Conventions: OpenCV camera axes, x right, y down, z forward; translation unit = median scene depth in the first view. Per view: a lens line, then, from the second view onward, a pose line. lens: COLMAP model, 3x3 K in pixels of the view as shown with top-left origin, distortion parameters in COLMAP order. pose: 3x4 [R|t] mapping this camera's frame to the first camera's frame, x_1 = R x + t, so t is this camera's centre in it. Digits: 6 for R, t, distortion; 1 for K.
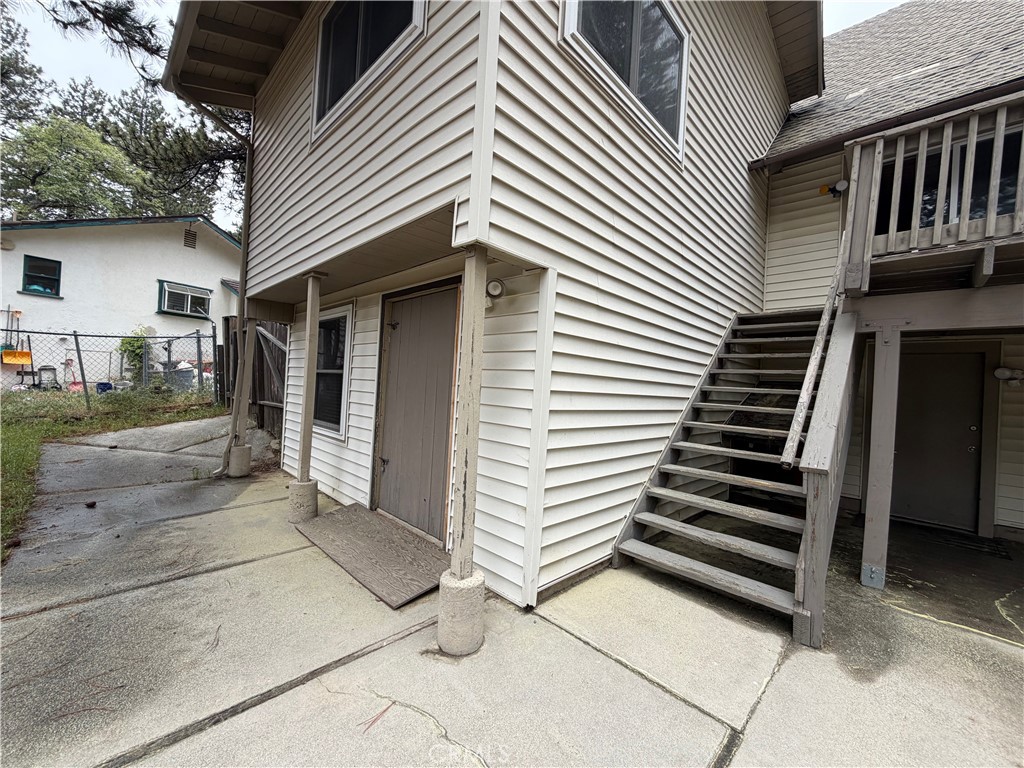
lens RADIAL K [[411.3, 0, 503.0], [0, 411.3, 380.8], [0, 0, 1]] dist [0.000174, -0.000293]
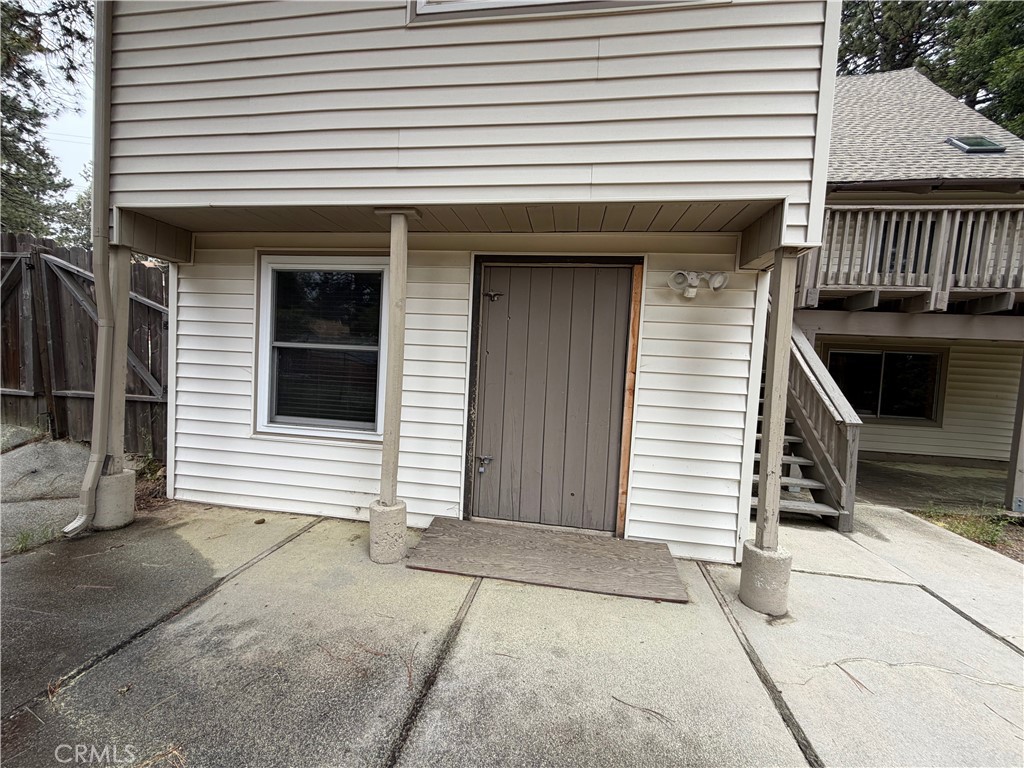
lens RADIAL K [[411.3, 0, 506.3], [0, 411.3, 387.4], [0, 0, 1]] dist [0.000174, -0.000293]
pose [[0.801768, -0.041282, 0.596208, -0.958392], [-0.016997, 0.995633, 0.091797, -0.038906], [-0.597393, -0.083734, 0.797565, 0.411601]]
